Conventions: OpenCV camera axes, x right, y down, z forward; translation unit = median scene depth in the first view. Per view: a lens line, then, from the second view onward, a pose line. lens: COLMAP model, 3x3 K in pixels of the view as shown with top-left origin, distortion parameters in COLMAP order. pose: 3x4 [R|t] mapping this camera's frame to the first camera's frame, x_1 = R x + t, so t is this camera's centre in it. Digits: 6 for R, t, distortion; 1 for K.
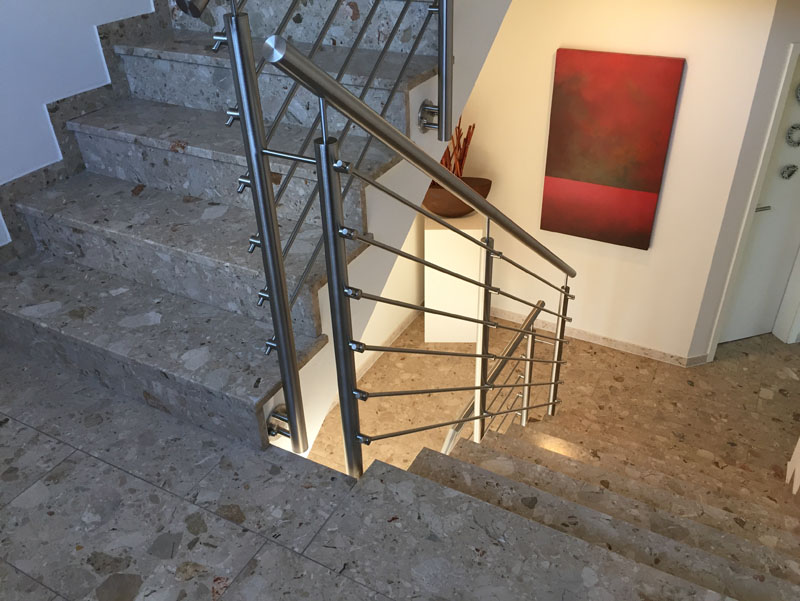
lens RADIAL K [[685.0, 0, 402.8], [0, 685.0, 300.2], [0, 0, 1]] dist [0.089309, -0.120342]
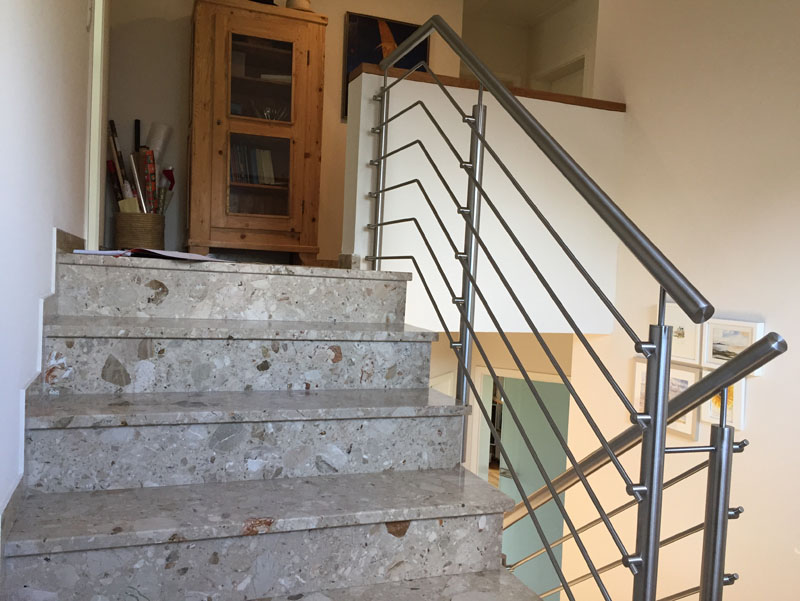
lens RADIAL K [[685.0, 0, 393.8], [0, 685.0, 297.6], [0, 0, 1]] dist [0.089309, -0.120342]
pose [[0.640384, 0.037906, 0.767119, -0.764900], [0.354826, 0.871208, -0.339255, -0.127645], [-0.681180, 0.489448, 0.544458, 0.375316]]
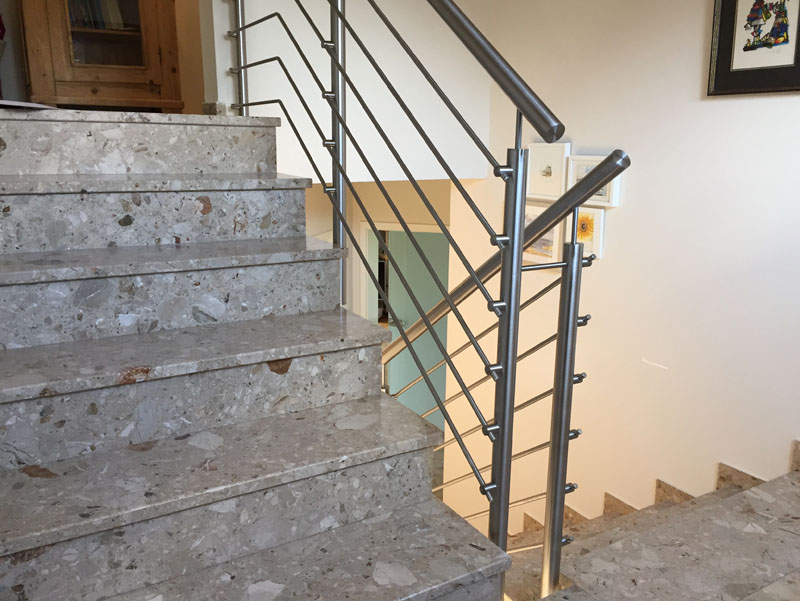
lens RADIAL K [[685.0, 0, 395.0], [0, 685.0, 298.1], [0, 0, 1]] dist [0.089309, -0.120342]
pose [[0.504952, -0.156608, 0.848821, -0.754634], [0.444380, 0.890227, -0.100108, -0.095268], [-0.739966, 0.427749, 0.519116, 0.374532]]
